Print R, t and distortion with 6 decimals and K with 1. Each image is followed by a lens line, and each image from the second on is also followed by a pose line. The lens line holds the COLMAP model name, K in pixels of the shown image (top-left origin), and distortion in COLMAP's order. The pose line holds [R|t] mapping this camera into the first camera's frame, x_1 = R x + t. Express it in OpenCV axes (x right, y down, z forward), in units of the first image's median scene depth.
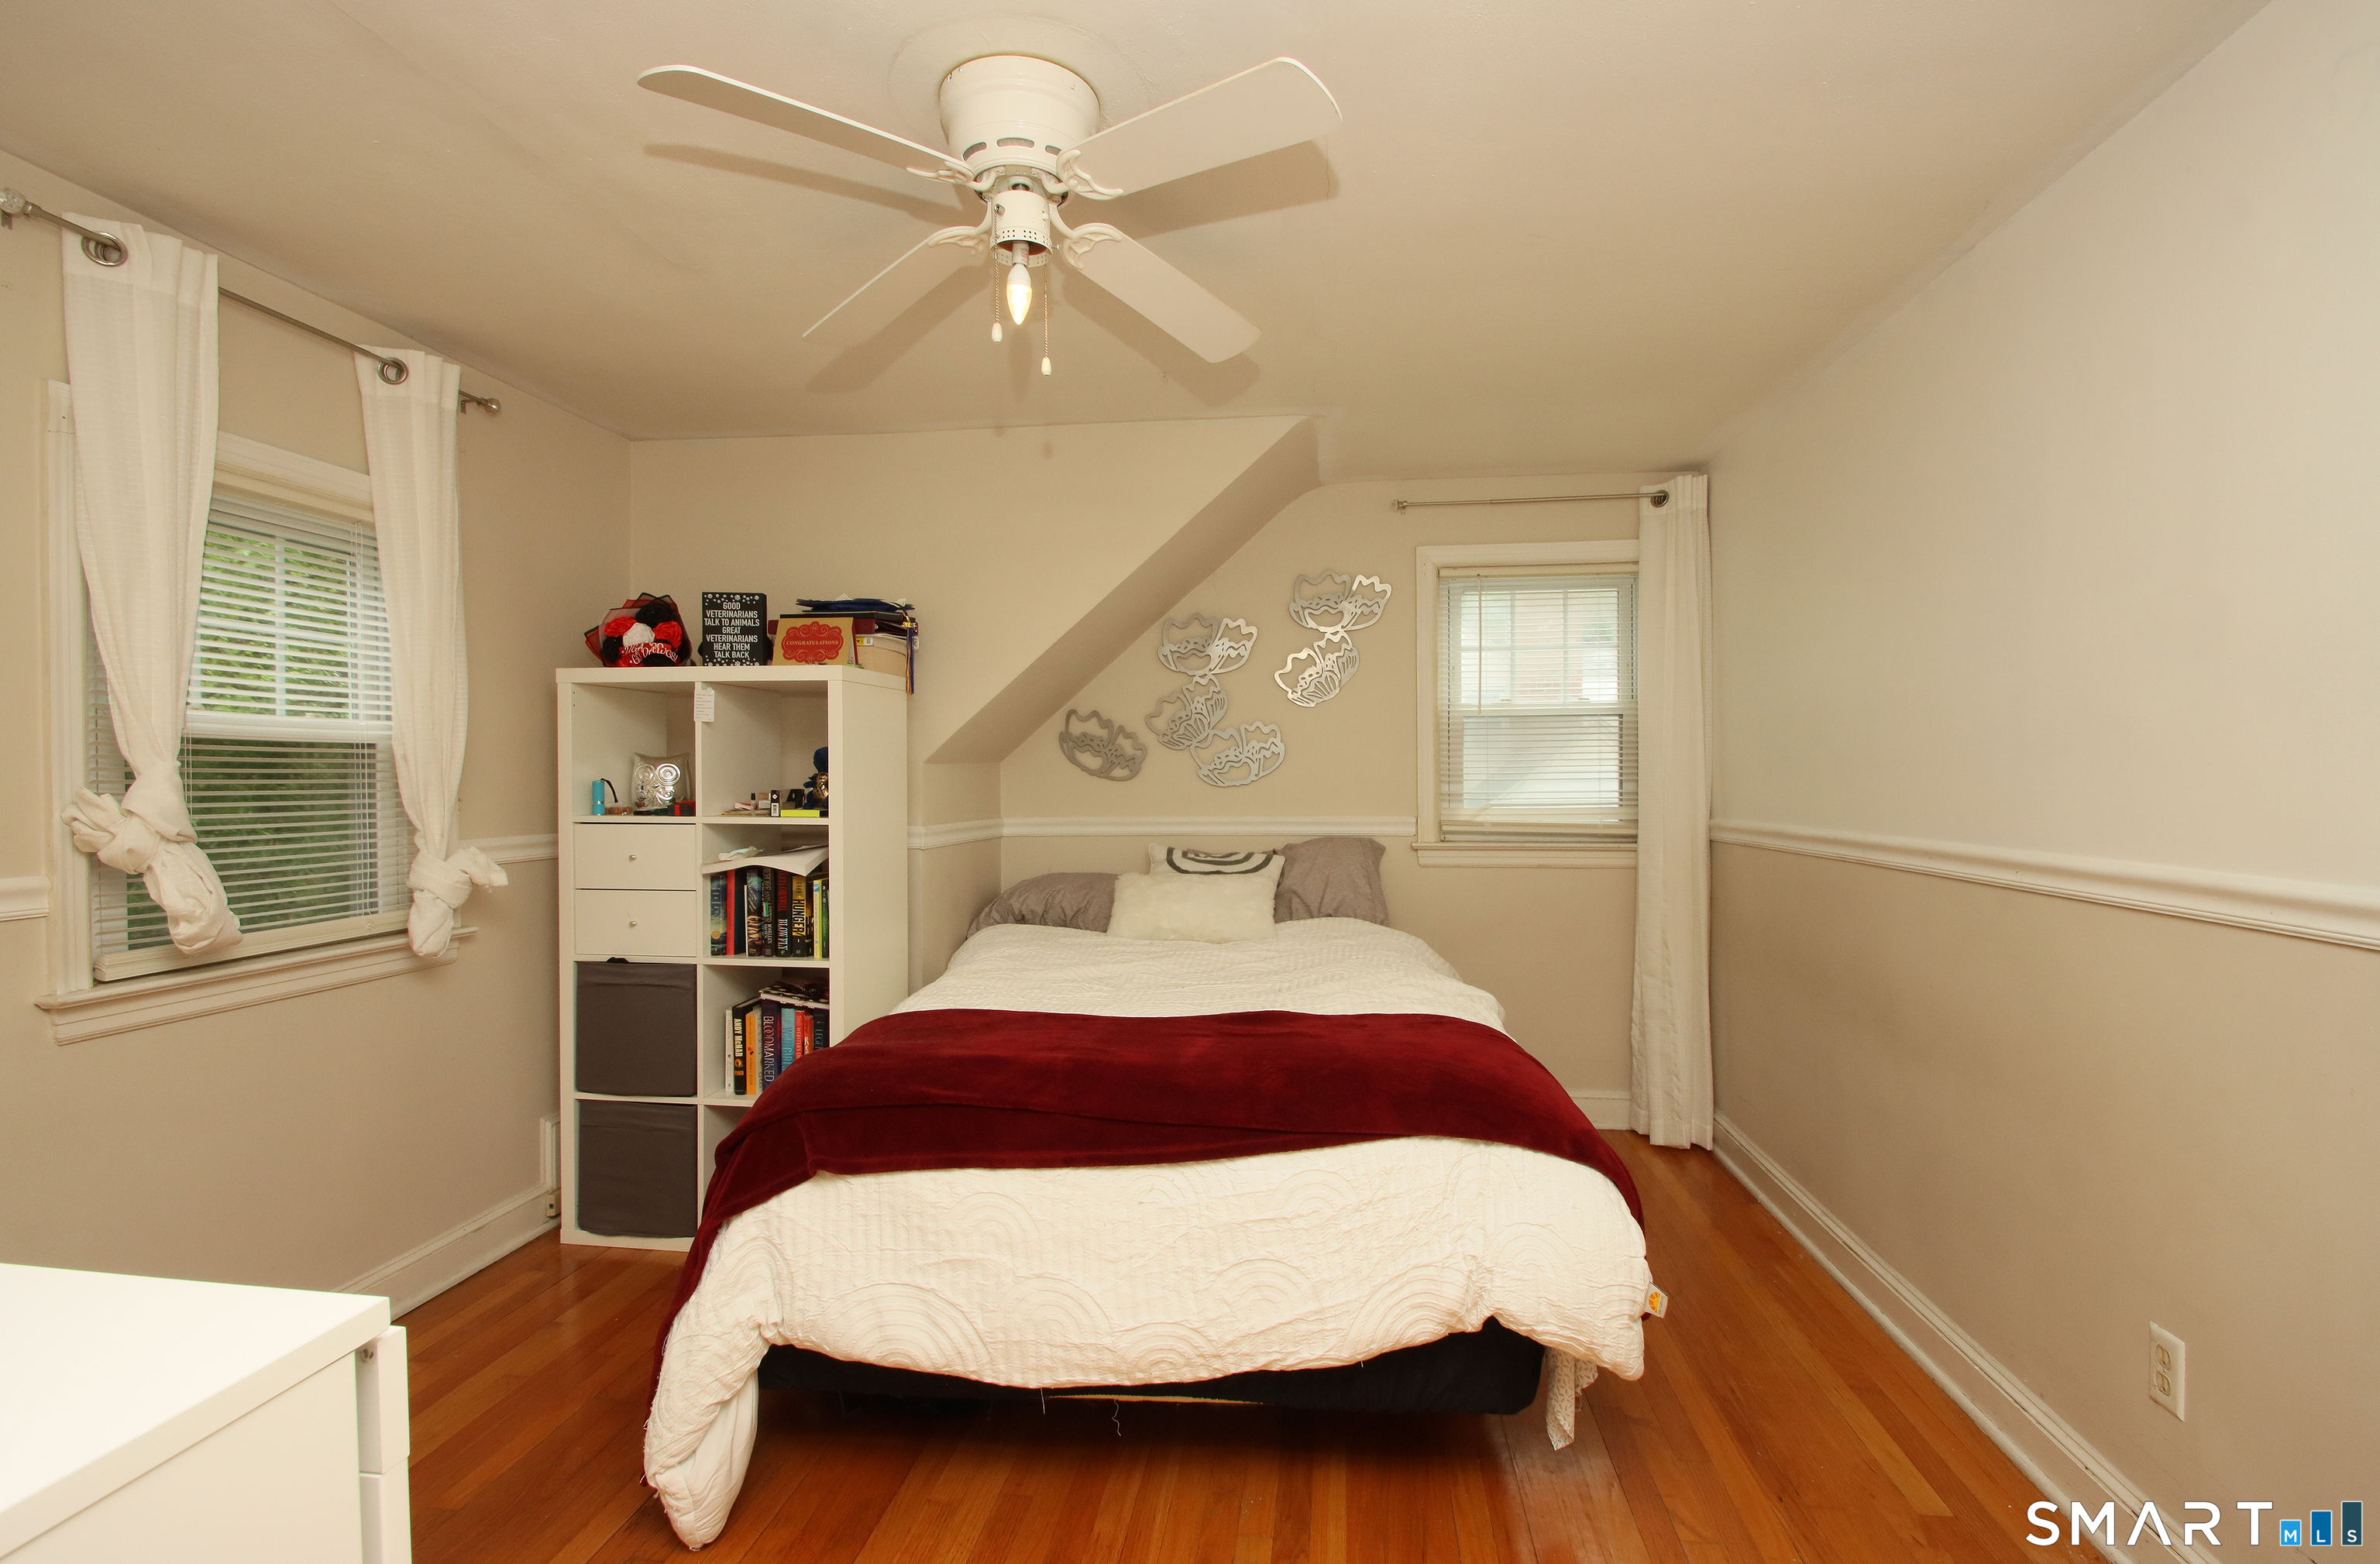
lens RADIAL K [[1106.3, 0, 1196.3], [0, 1106.3, 777.6], [0, 0, 1]] dist [0.009671, -0.015797]
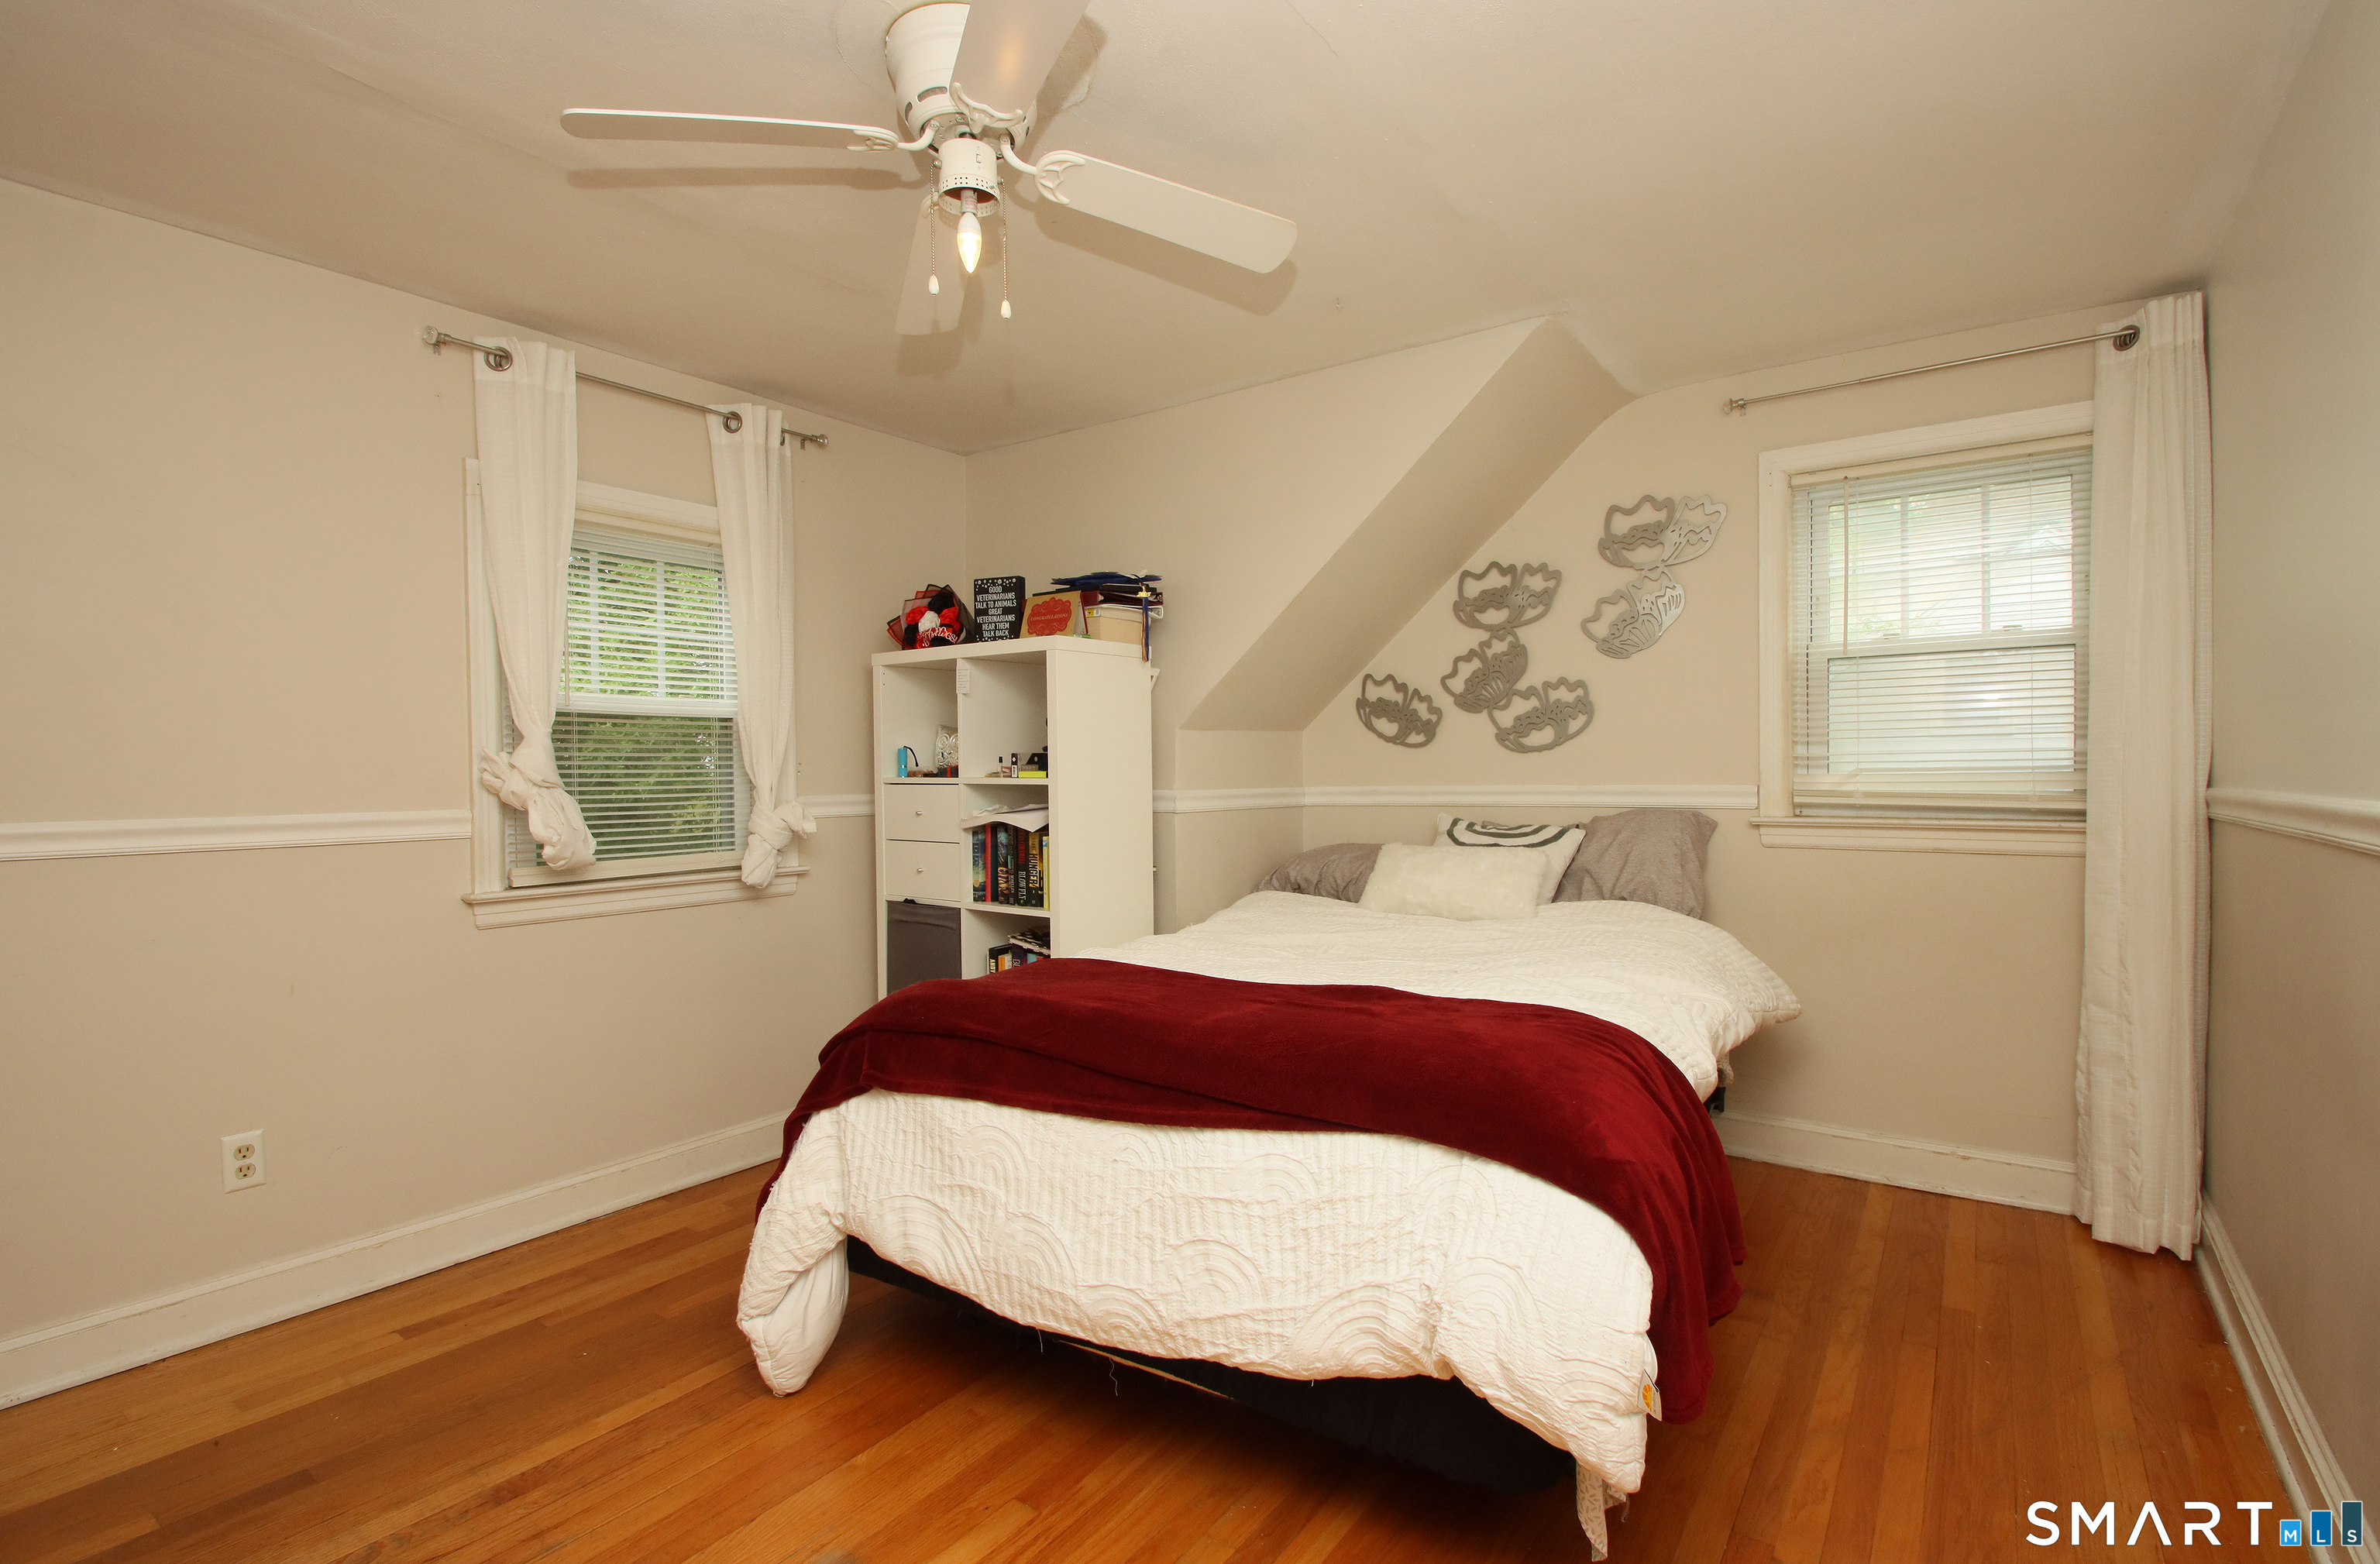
lens RADIAL K [[1106.3, 0, 1196.3], [0, 1106.3, 777.6], [0, 0, 1]] dist [0.009671, -0.015797]
pose [[0.880250, -0.001626, -0.474507, 0.297841], [0.006162, 0.999949, 0.008005, 0.027536], [0.474470, -0.009970, 0.880215, 0.118671]]
